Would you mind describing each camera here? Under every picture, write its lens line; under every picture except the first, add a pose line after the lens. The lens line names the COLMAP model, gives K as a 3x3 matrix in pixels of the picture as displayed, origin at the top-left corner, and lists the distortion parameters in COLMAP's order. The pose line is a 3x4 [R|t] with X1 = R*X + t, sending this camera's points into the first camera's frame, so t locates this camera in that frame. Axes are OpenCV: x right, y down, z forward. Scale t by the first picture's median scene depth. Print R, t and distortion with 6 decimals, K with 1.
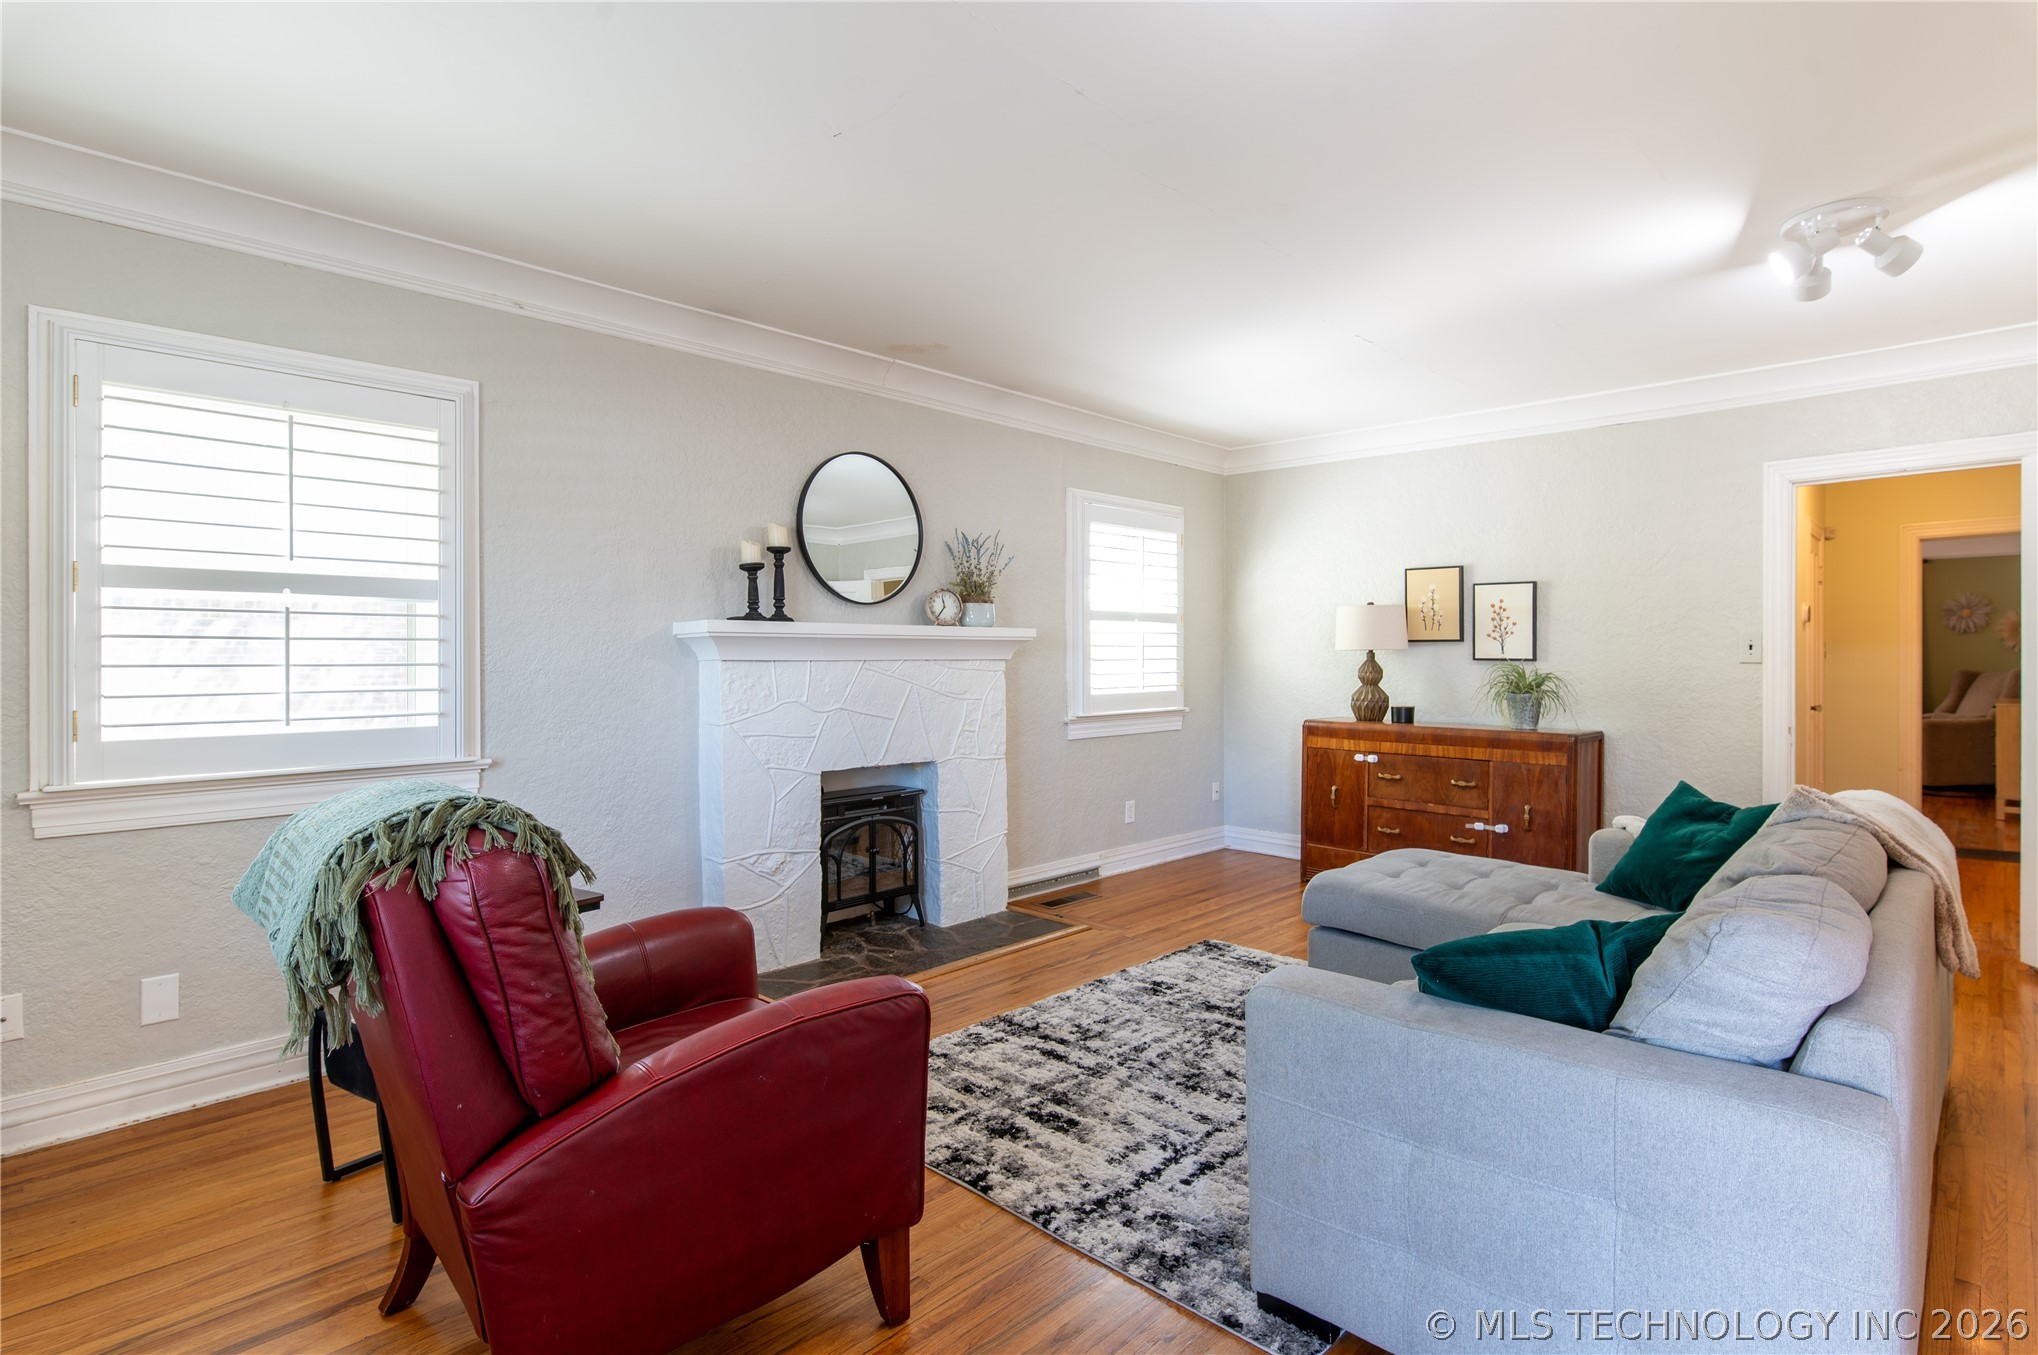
lens RADIAL K [[1017.8, 0, 1034.1], [0, 1017.8, 656.8], [0, 0, 1]] dist [-0.002933, 0.001653]
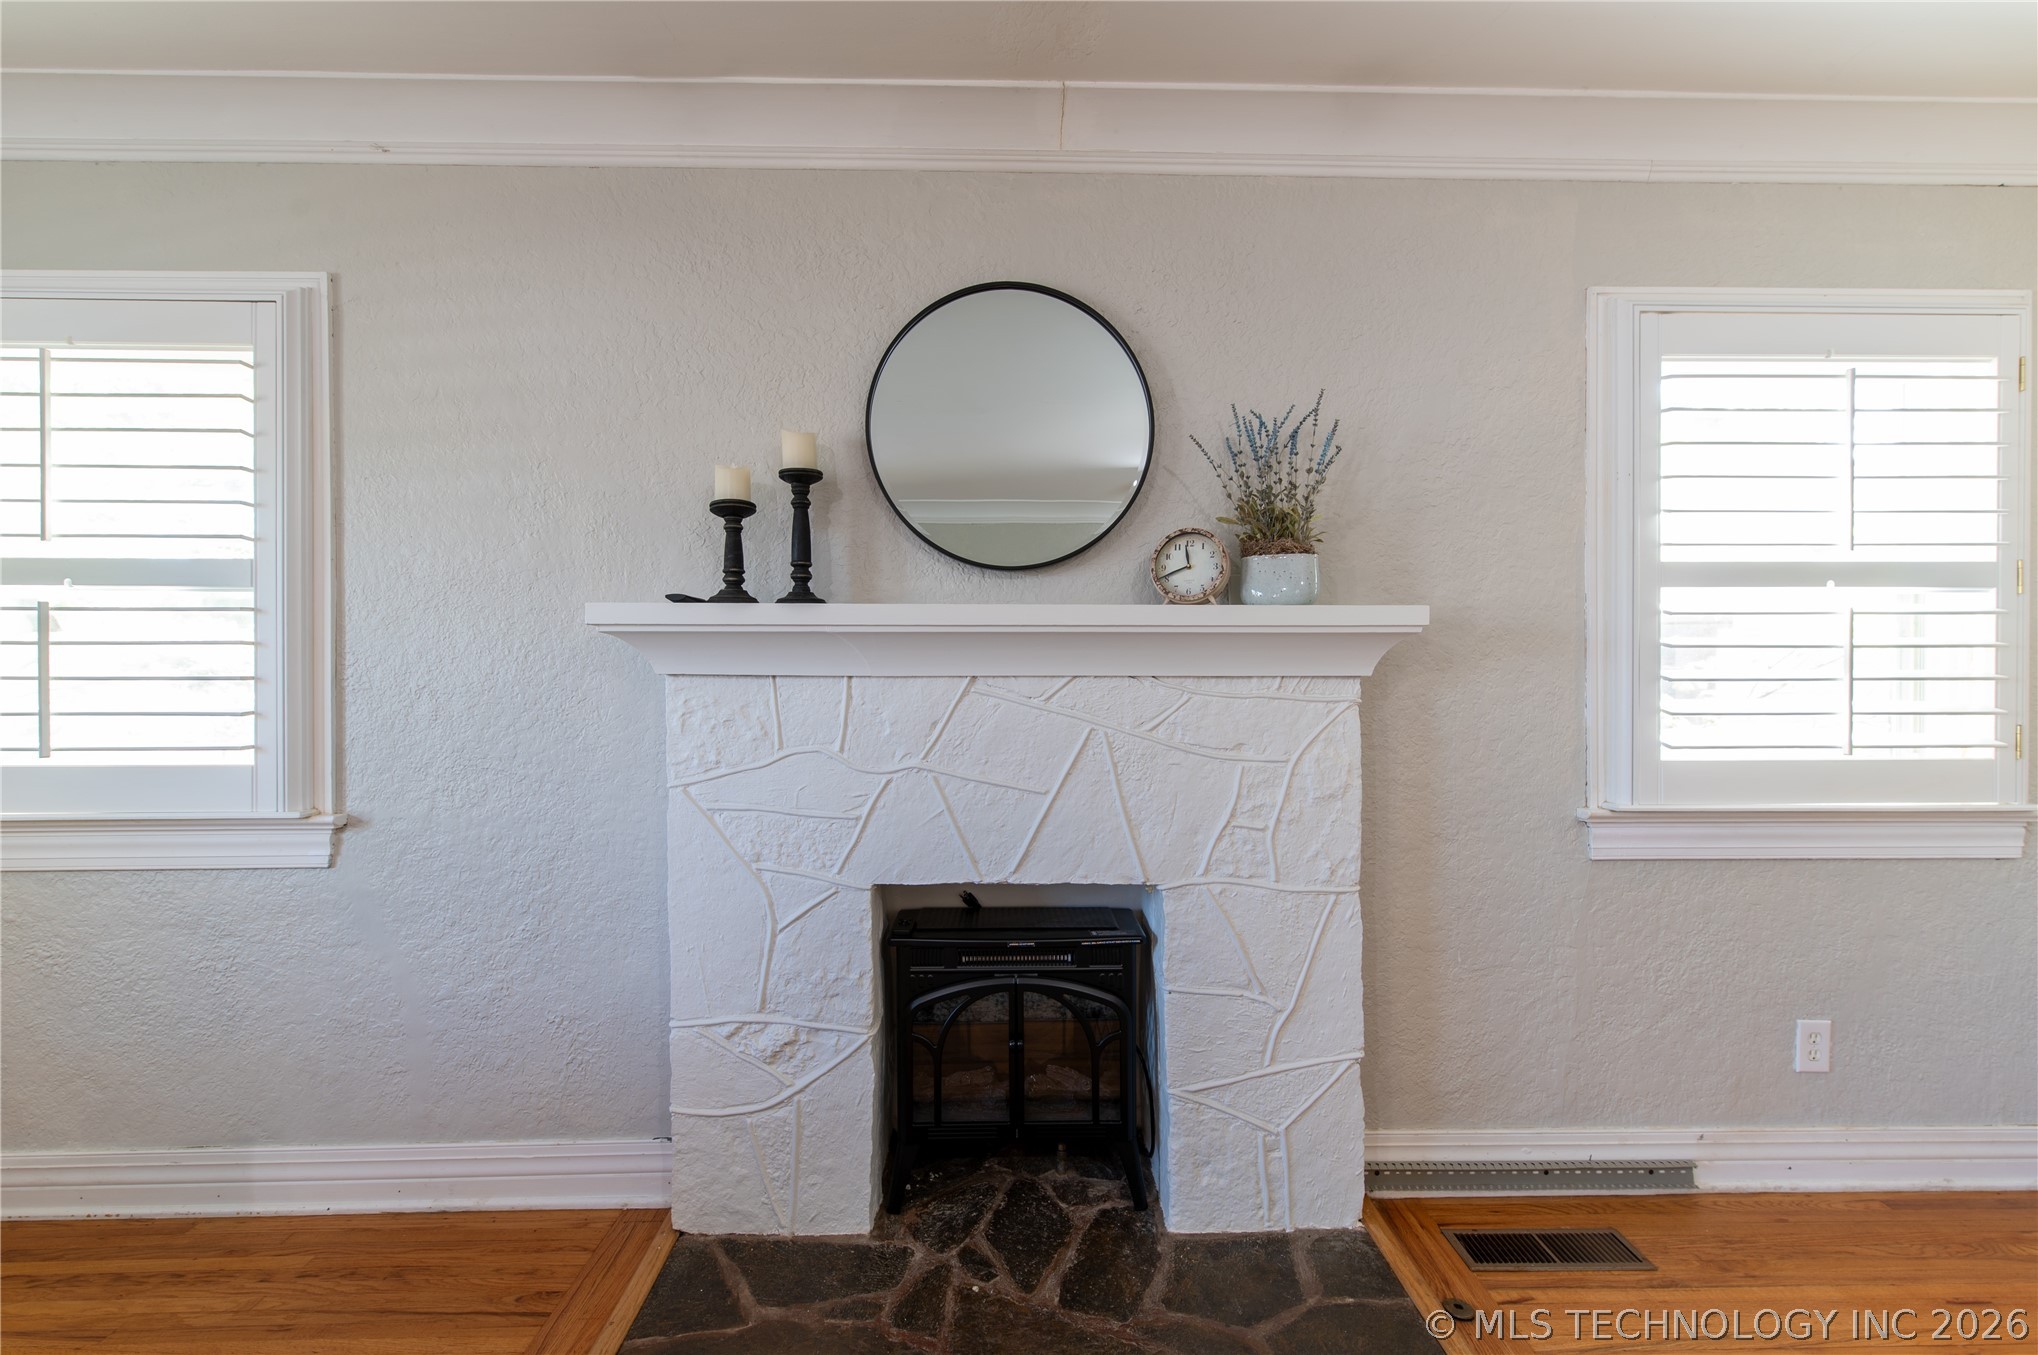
lens RADIAL K [[882.8, 0, 1029.2], [0, 882.8, 672.1], [0, 0, 1]] dist [0.003170, -0.000700]
pose [[0.702660, 0.003619, -0.711516, 0.168890], [-0.002763, 0.999993, 0.002358, 0.000079], [0.711520, 0.000309, 0.702666, 0.696336]]
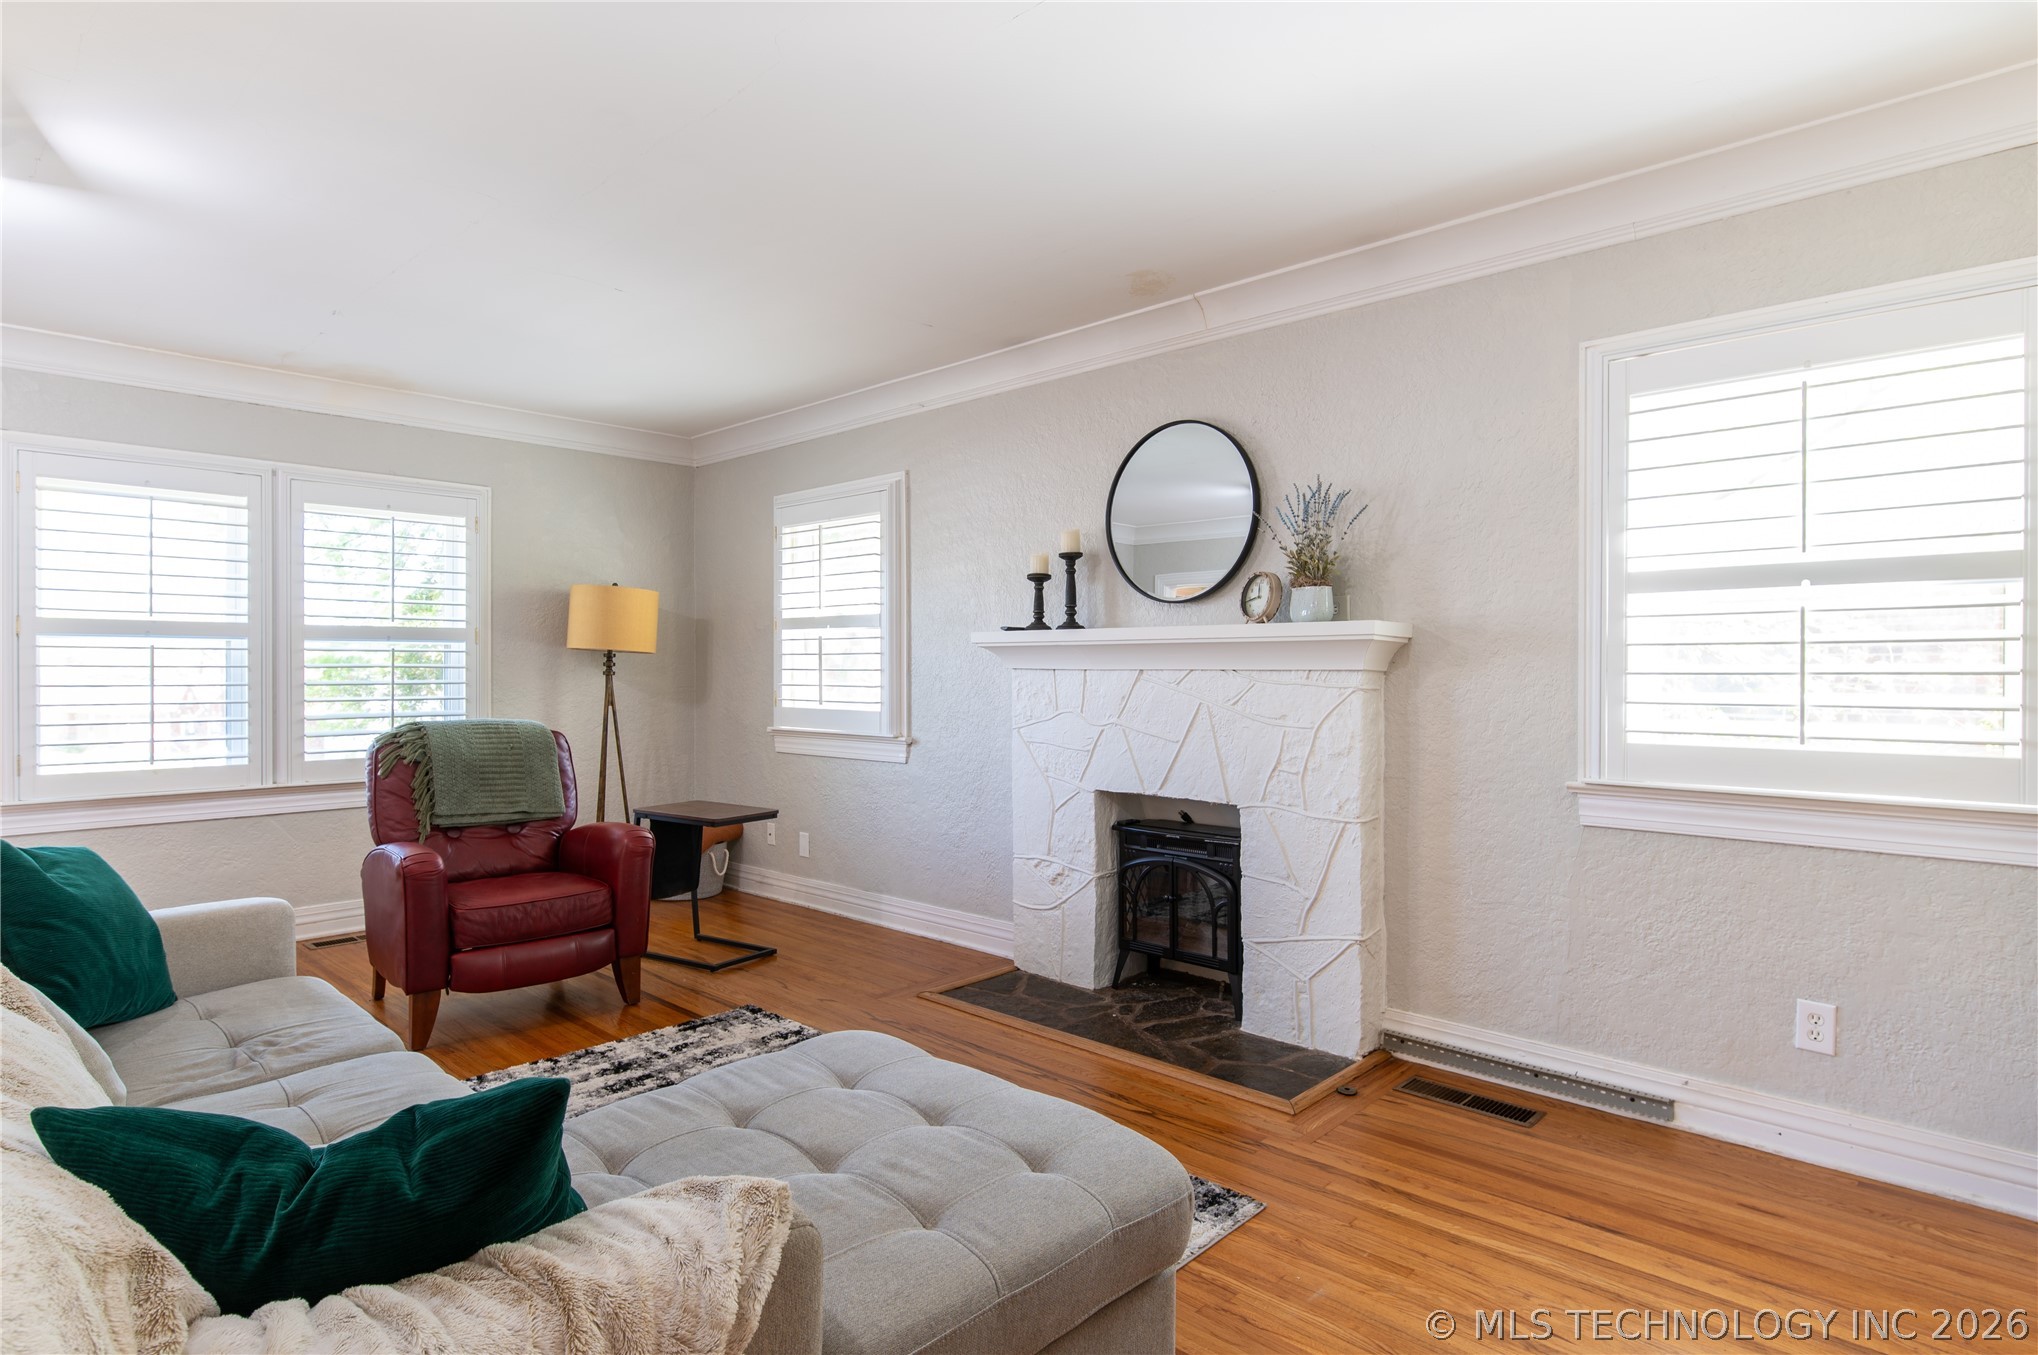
lens RADIAL K [[1115.4, 0, 1027.5], [0, 1115.4, 676.5], [0, 0, 1]] dist [0.007840, -0.001271]
pose [[-0.006736, 0.010527, -0.999922, 0.764922], [-0.001540, 0.999943, 0.010538, -0.000628], [0.999976, 0.001611, -0.006719, 0.898026]]
